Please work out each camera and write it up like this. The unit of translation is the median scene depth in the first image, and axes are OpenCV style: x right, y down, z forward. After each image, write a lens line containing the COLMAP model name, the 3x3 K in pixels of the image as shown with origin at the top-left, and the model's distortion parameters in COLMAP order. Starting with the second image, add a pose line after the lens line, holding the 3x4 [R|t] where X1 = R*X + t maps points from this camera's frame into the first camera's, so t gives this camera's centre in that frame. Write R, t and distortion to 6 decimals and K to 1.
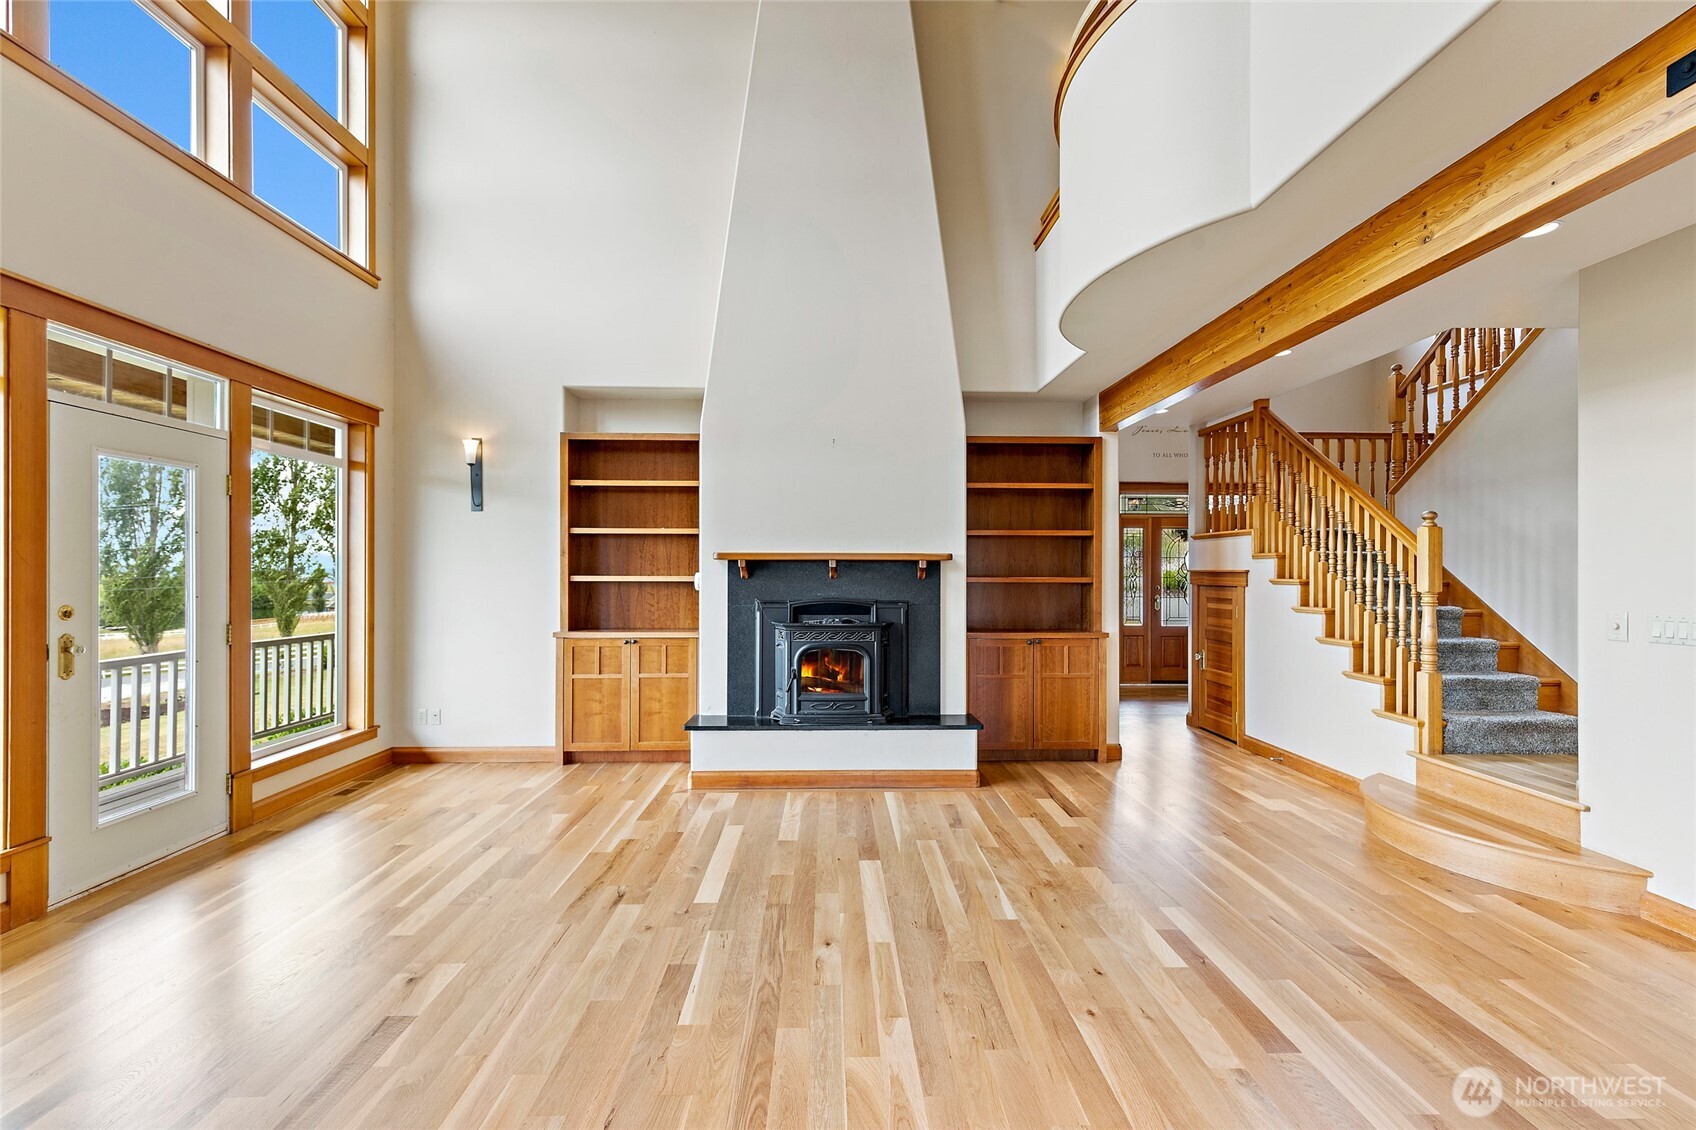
lens RADIAL K [[769.7, 0, 837.5], [0, 769.7, 569.4], [0, 0, 1]] dist [0.001739, -0.000447]
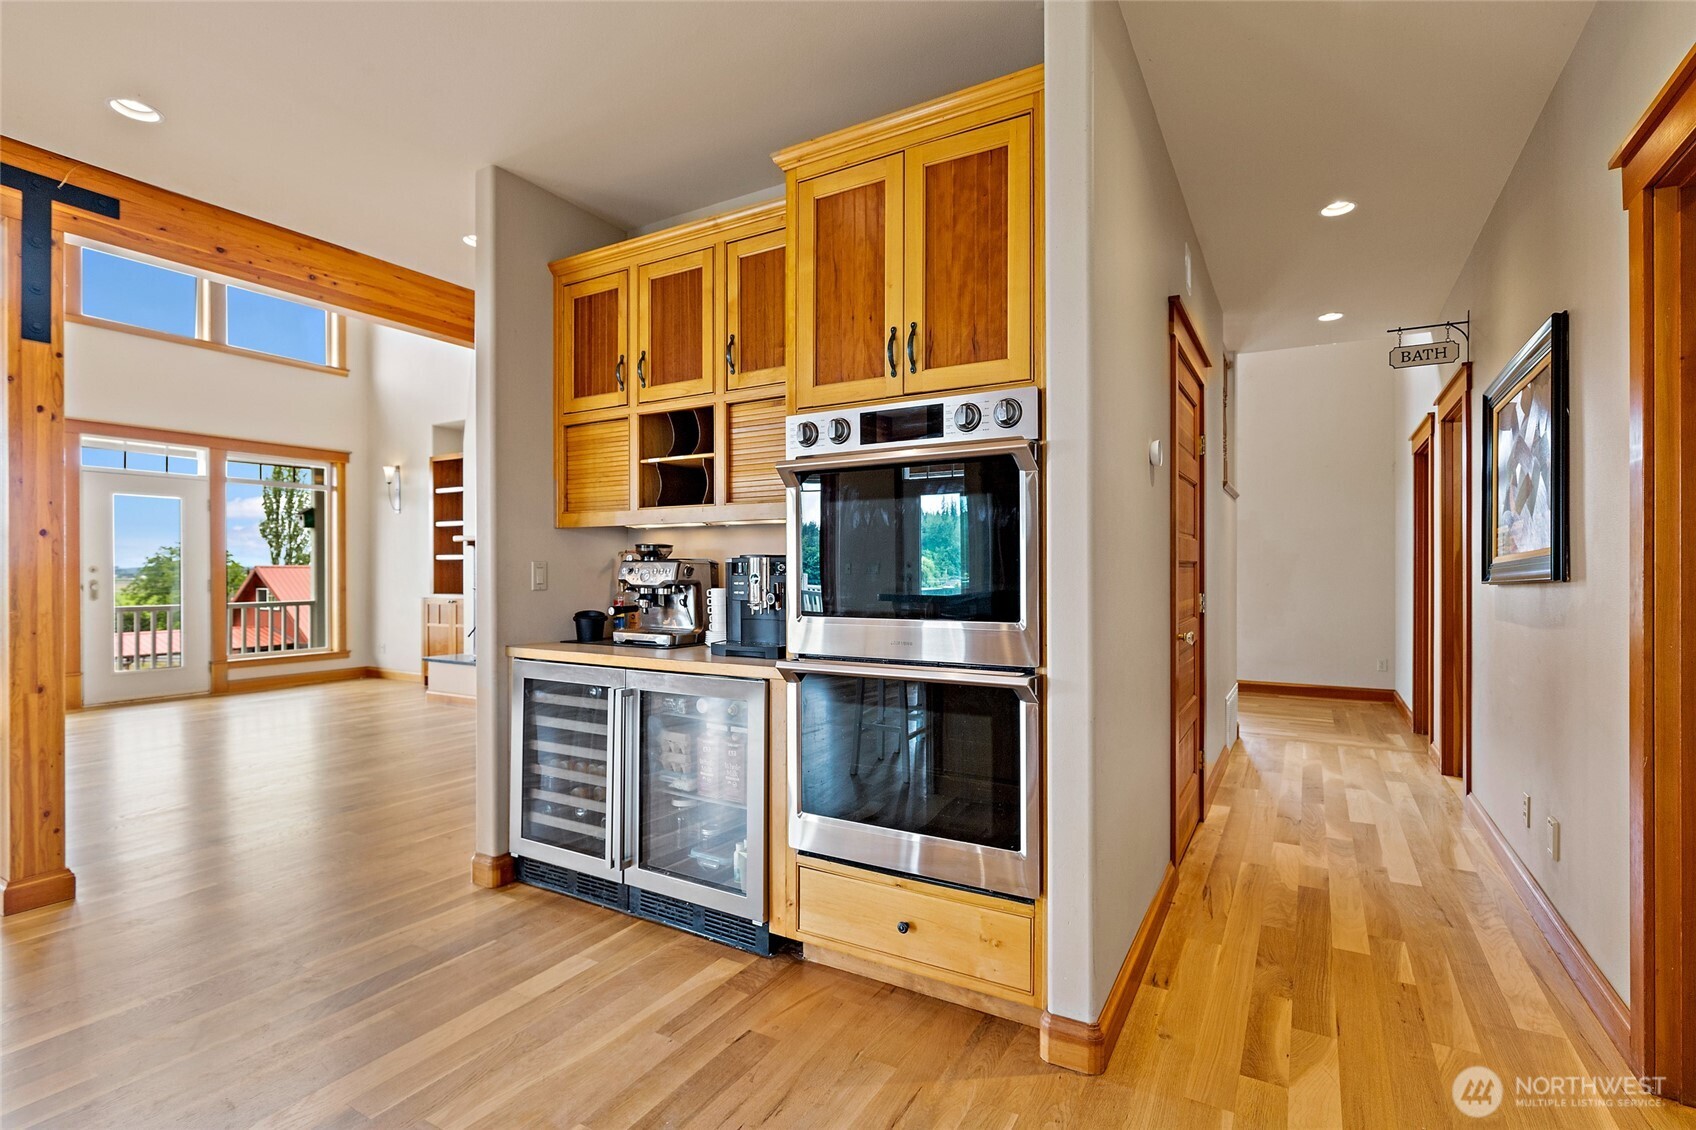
lens RADIAL K [[816.3, 0, 852.6], [0, 816.3, 568.8], [0, 0, 1]] dist [-0.000059, -0.000157]
pose [[0.873074, -0.005091, -0.487561, 1.158349], [0.006176, 0.999981, 0.000619, 0.039080], [0.487549, -0.003552, 0.873089, 0.030012]]
